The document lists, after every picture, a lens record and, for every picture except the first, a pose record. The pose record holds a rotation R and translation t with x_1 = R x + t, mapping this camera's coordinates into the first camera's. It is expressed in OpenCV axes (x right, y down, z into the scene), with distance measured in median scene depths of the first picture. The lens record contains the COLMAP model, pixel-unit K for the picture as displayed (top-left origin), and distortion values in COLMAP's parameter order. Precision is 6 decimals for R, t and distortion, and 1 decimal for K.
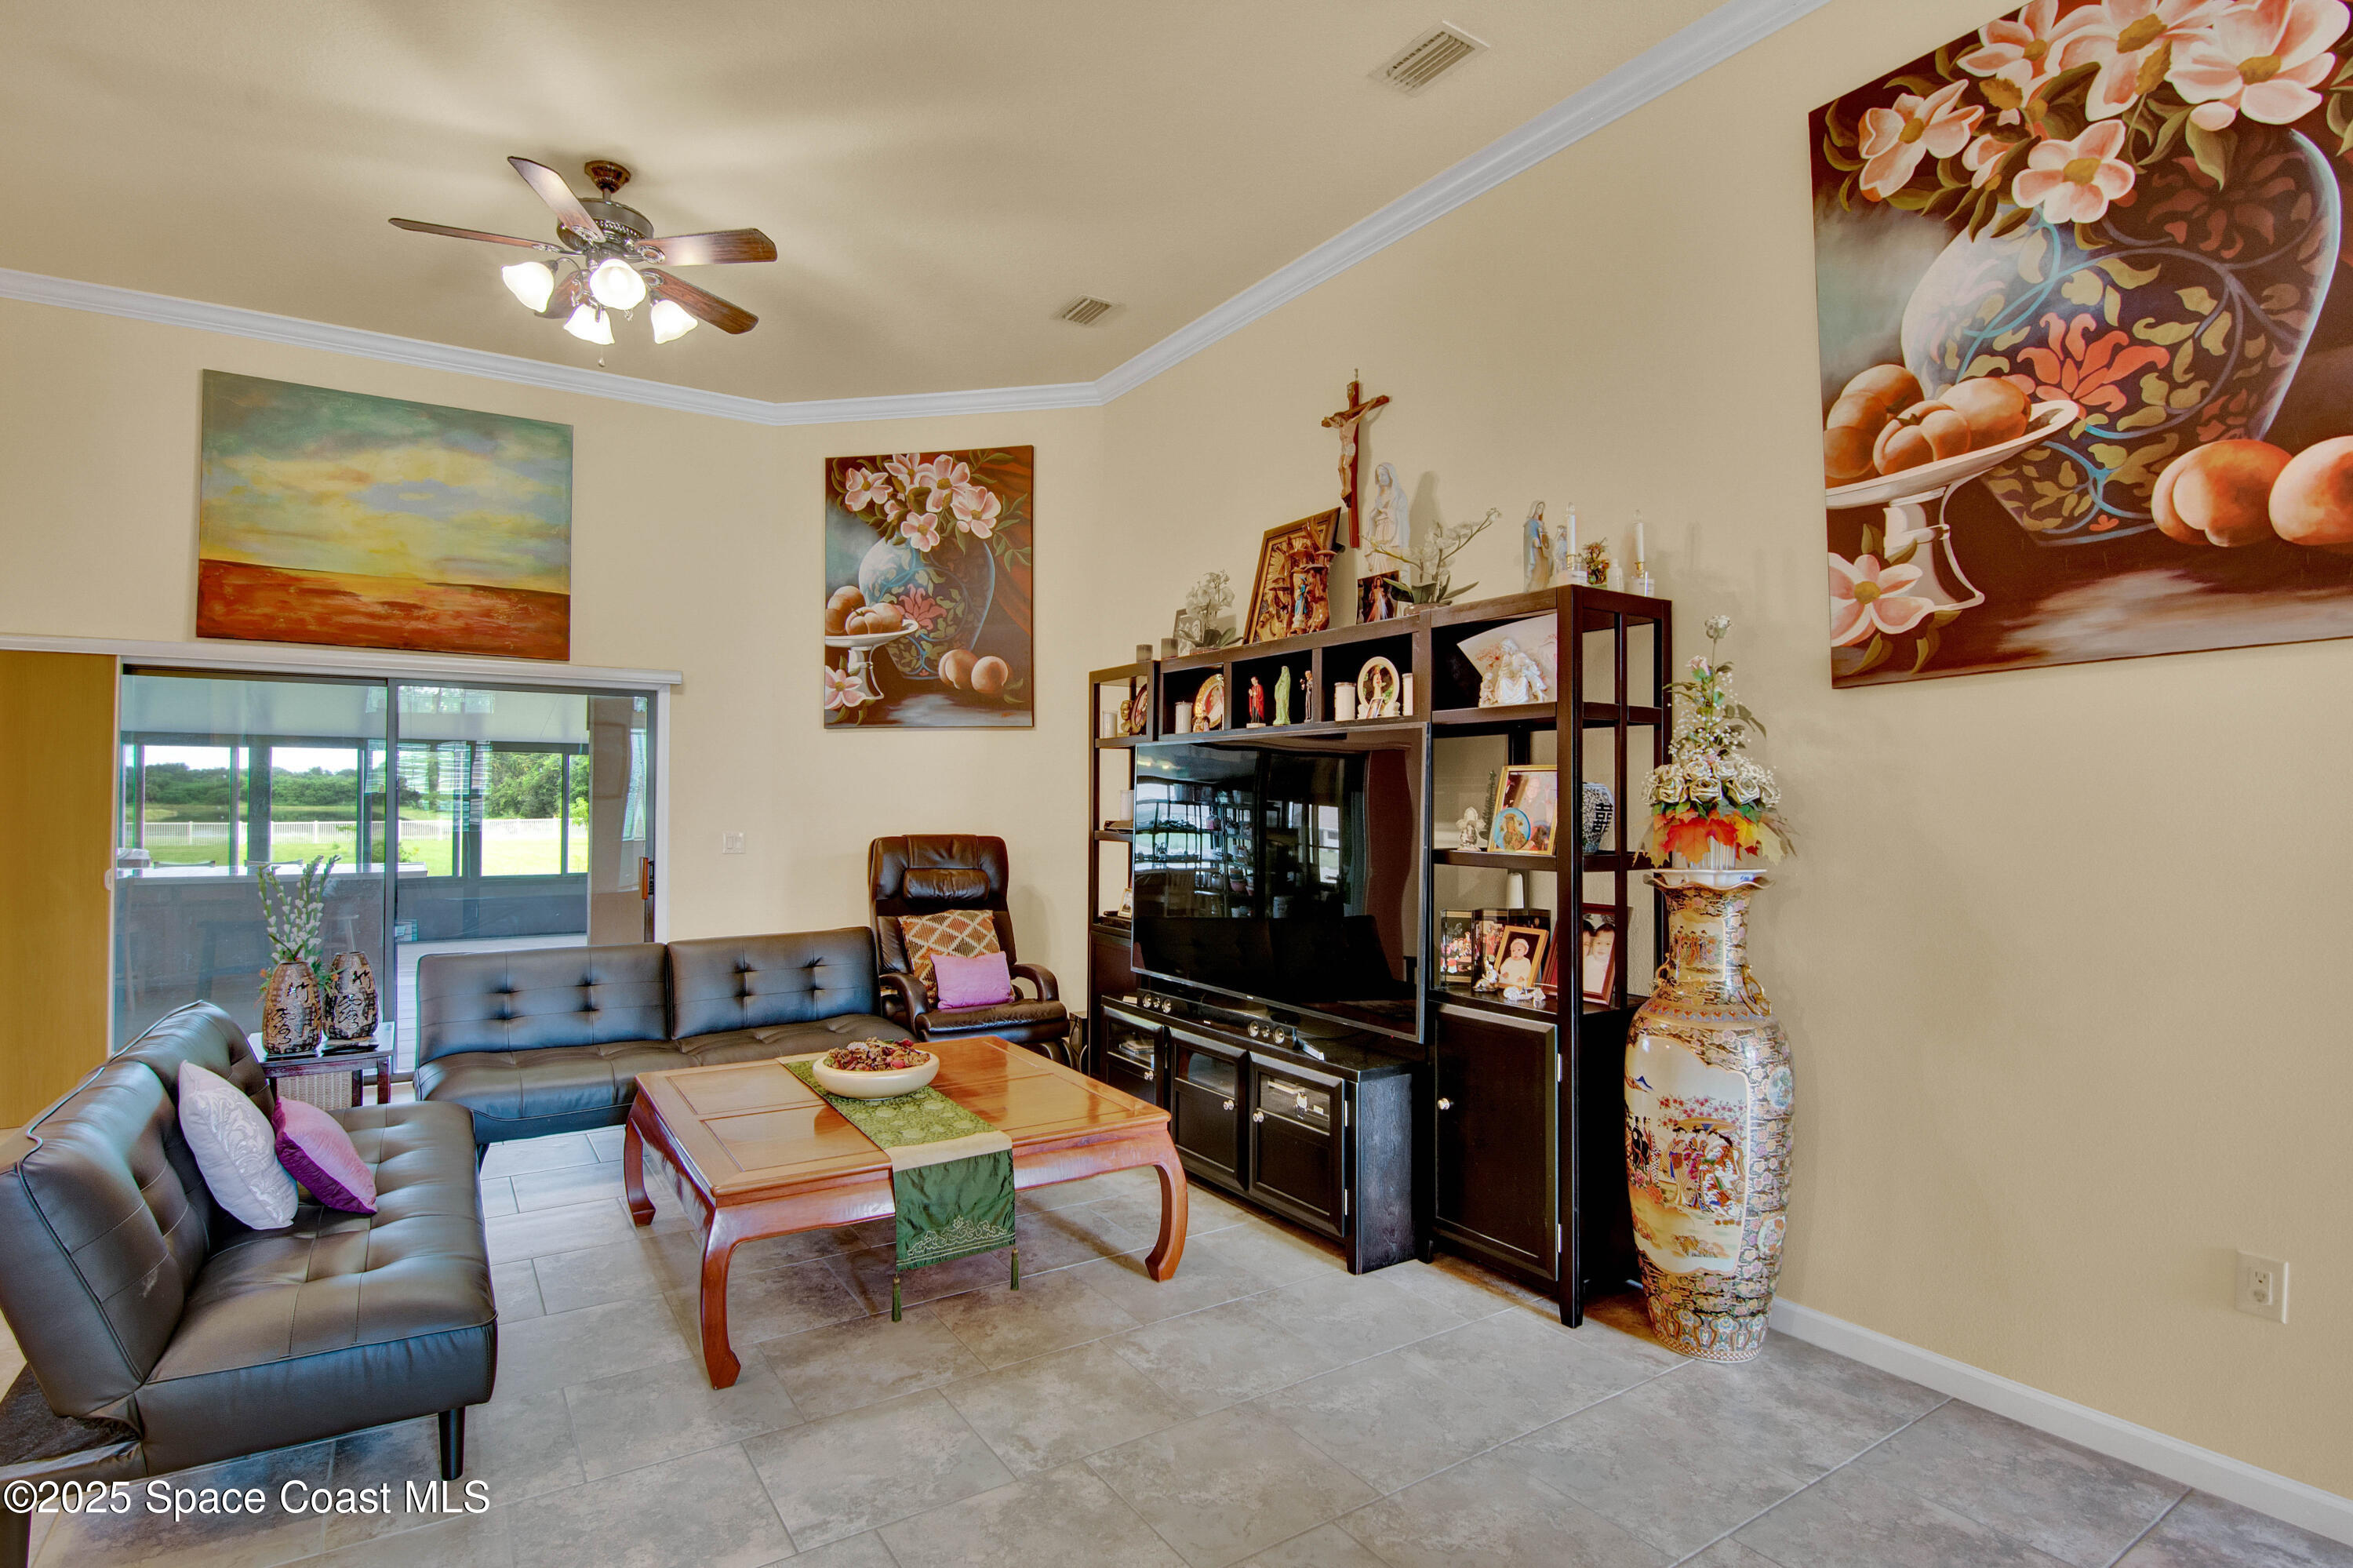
lens RADIAL K [[1140.2, 0, 1185.2], [0, 1140.2, 800.1], [0, 0, 1]] dist [-0.011306, -0.008299]
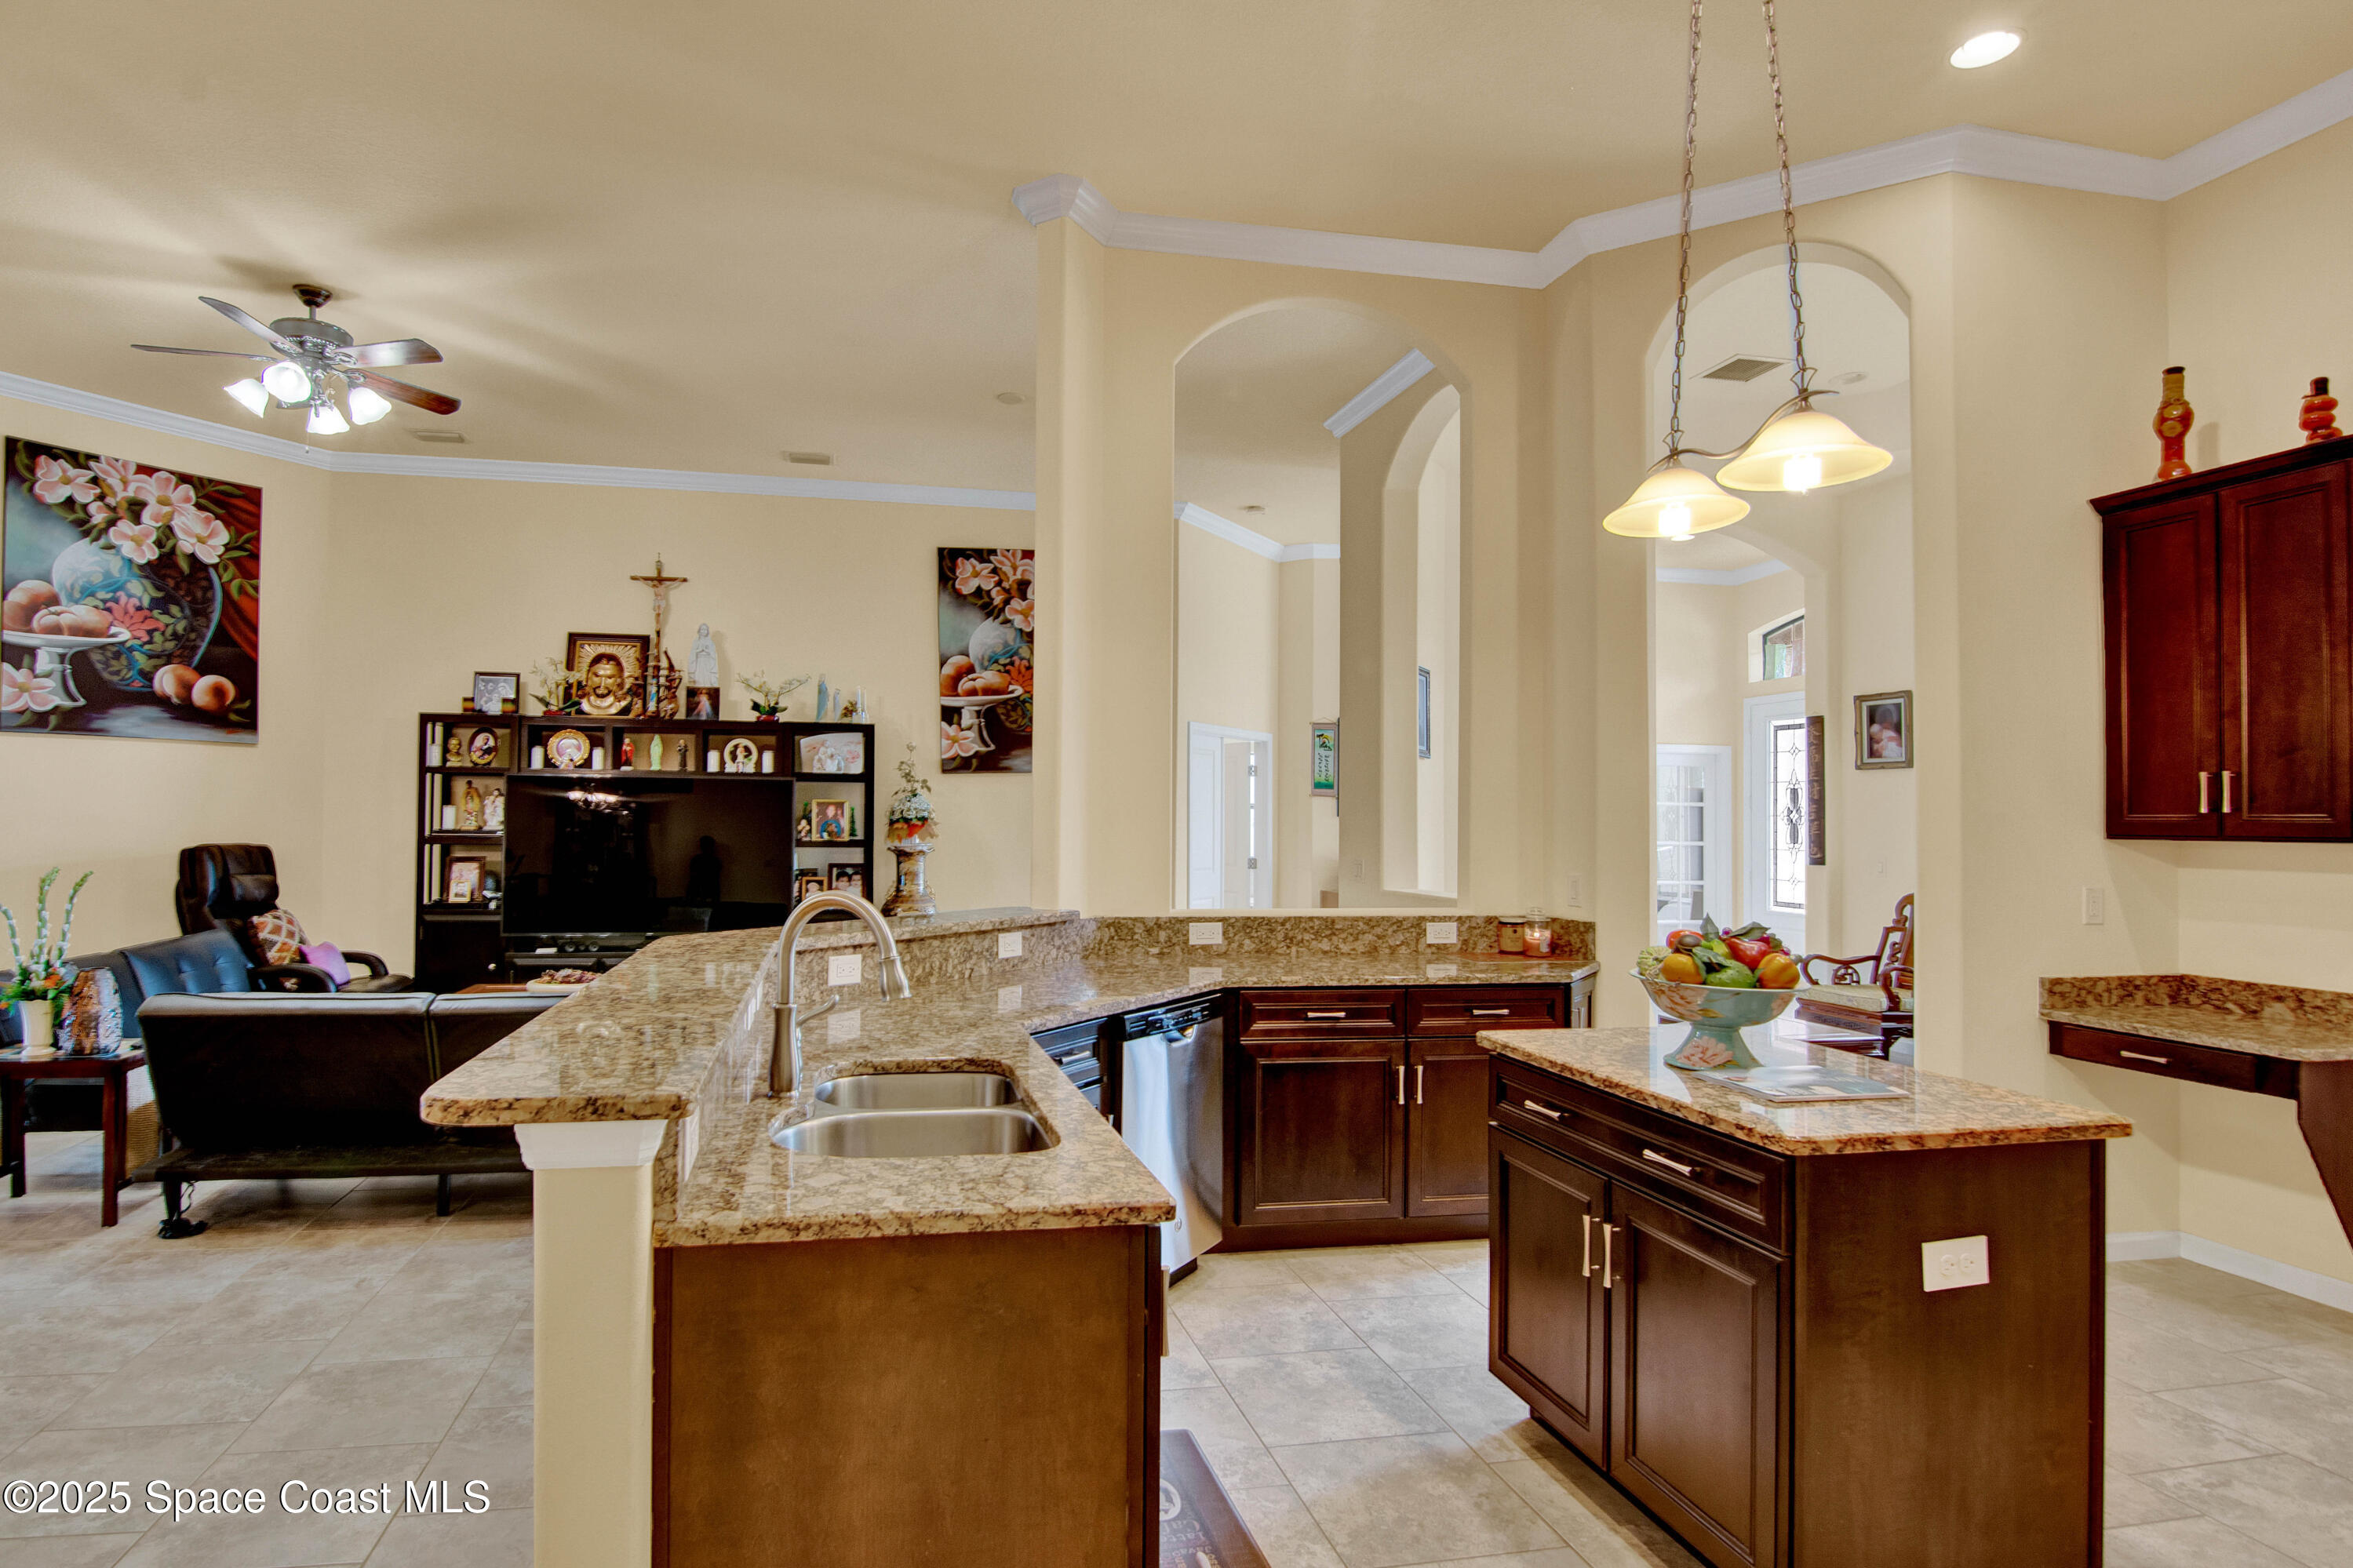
lens RADIAL K [[1173.0, 0, 1061.8], [0, 1173.0, 820.2], [0, 0, 1]] dist [-0.021315, -0.004625]
pose [[0.393673, -0.000094, 0.919251, -0.982699], [-0.008203, 0.999960, 0.003616, -0.002690], [-0.919214, -0.008964, 0.393656, -0.169648]]
